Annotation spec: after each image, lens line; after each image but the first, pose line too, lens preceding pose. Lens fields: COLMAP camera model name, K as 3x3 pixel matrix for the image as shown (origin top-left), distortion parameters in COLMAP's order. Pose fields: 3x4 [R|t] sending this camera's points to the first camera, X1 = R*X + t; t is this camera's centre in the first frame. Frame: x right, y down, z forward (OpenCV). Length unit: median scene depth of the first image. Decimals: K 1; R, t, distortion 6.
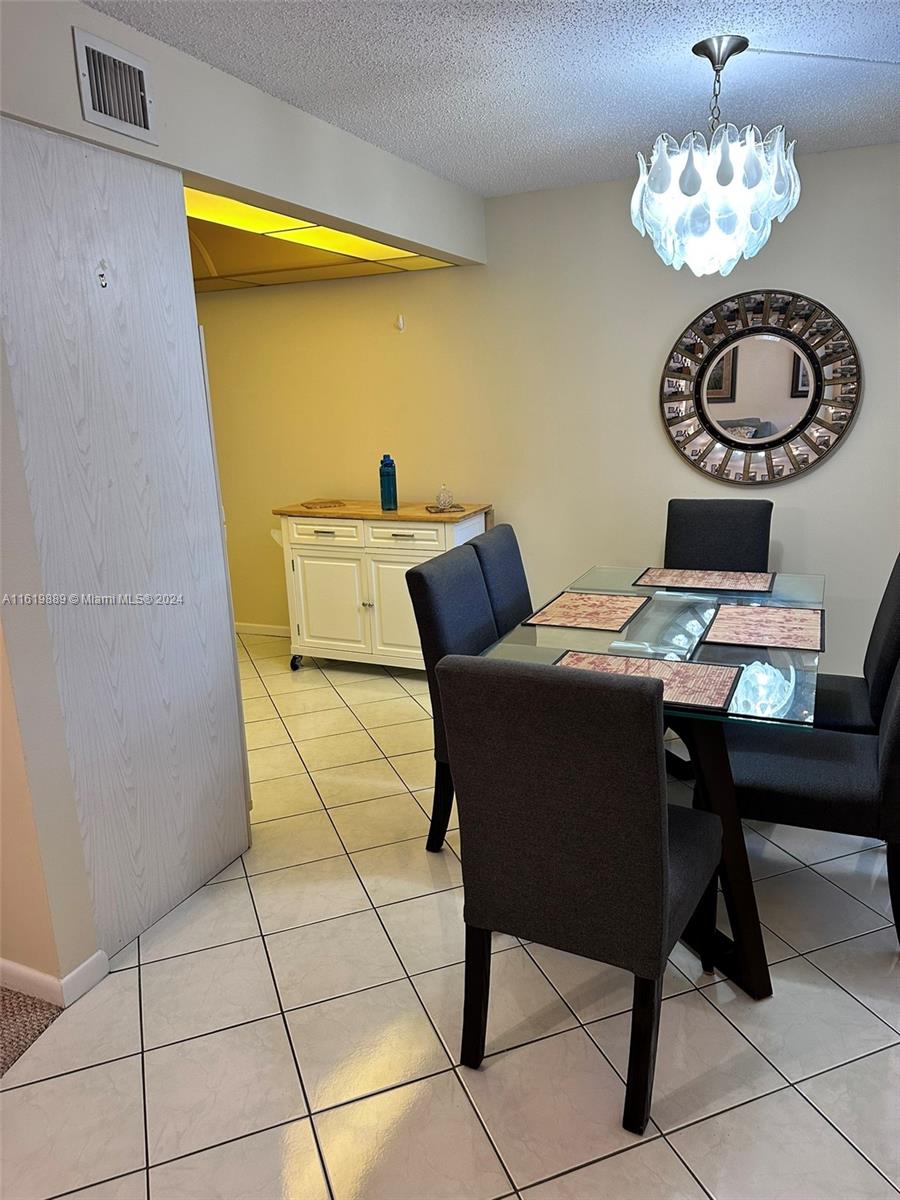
lens RADIAL K [[845.2, 0, 437.5], [0, 845.2, 604.7], [0, 0, 1]] dist [0.054735, -0.069250]
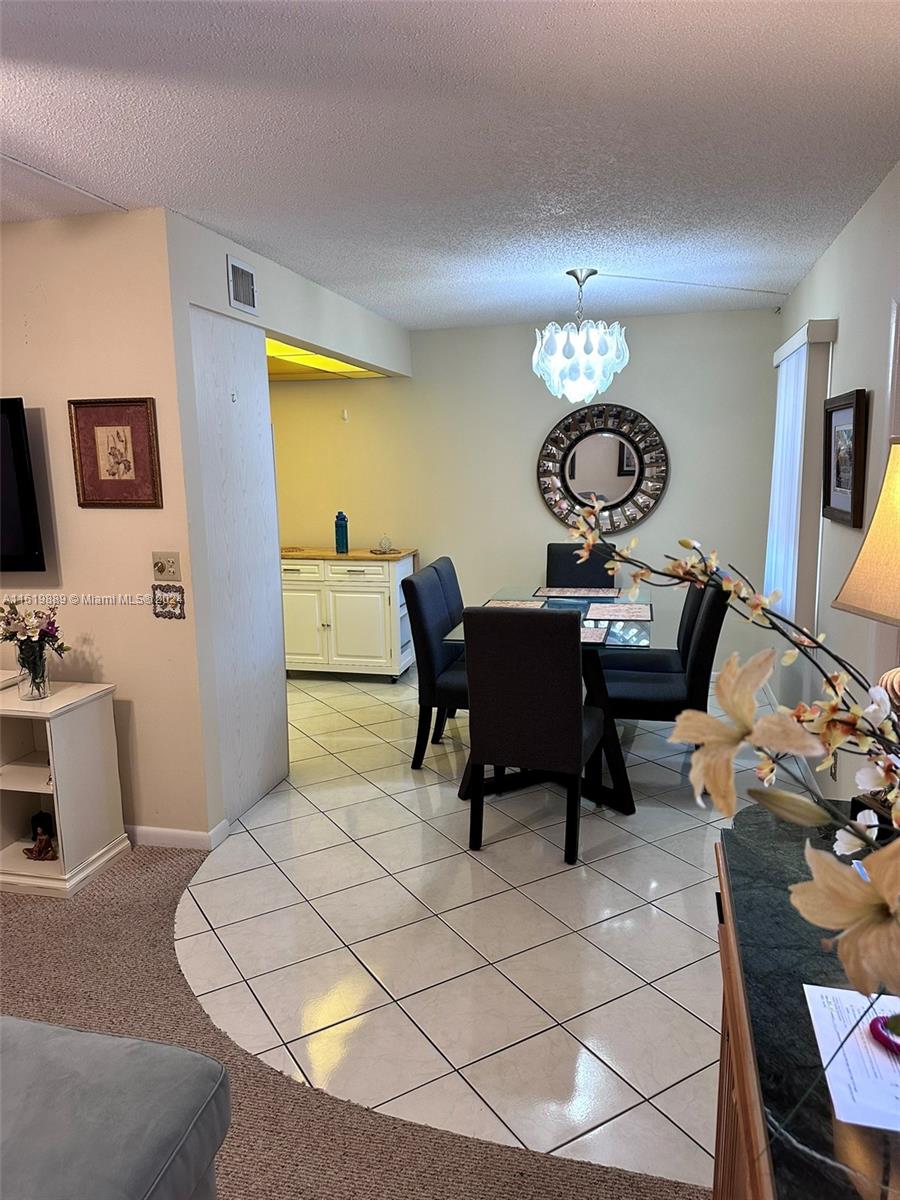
lens RADIAL K [[845.2, 0, 435.8], [0, 845.2, 604.8], [0, 0, 1]] dist [0.054735, -0.069250]
pose [[0.983537, -0.010888, 0.180376, -0.178302], [0.025795, 0.996421, -0.080503, 0.092533], [-0.178854, 0.083831, 0.980298, -0.371877]]
